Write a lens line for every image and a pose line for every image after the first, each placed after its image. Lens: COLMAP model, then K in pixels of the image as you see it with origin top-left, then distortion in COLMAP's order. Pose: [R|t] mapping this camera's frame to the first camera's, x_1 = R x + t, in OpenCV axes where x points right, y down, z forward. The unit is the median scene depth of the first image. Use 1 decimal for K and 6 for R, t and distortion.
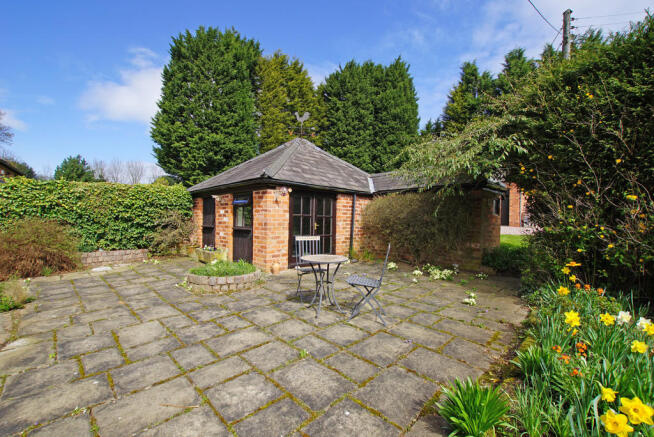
lens RADIAL K [[289.8, 0, 327.0], [0, 289.8, 218.5], [0, 0, 1]] dist [-0.000264, -0.000087]
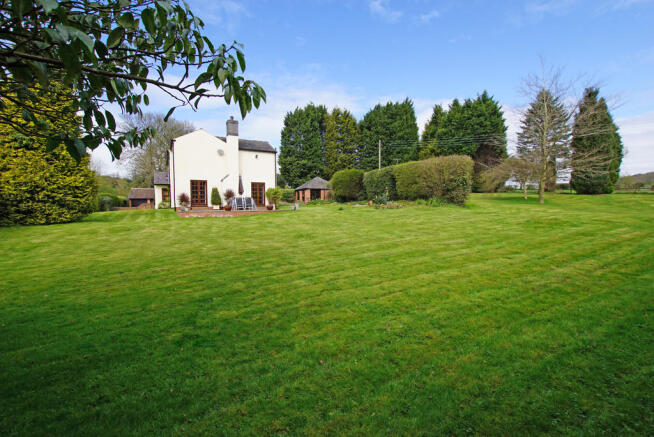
lens RADIAL K [[289.8, 0, 327.0], [0, 289.8, 218.5], [0, 0, 1]] dist [-0.000264, -0.000087]
pose [[0.946972, -0.007904, -0.321220, 0.378528], [0.024401, 0.998580, 0.047364, 0.040231], [0.320390, -0.052691, 0.945819, -0.817754]]
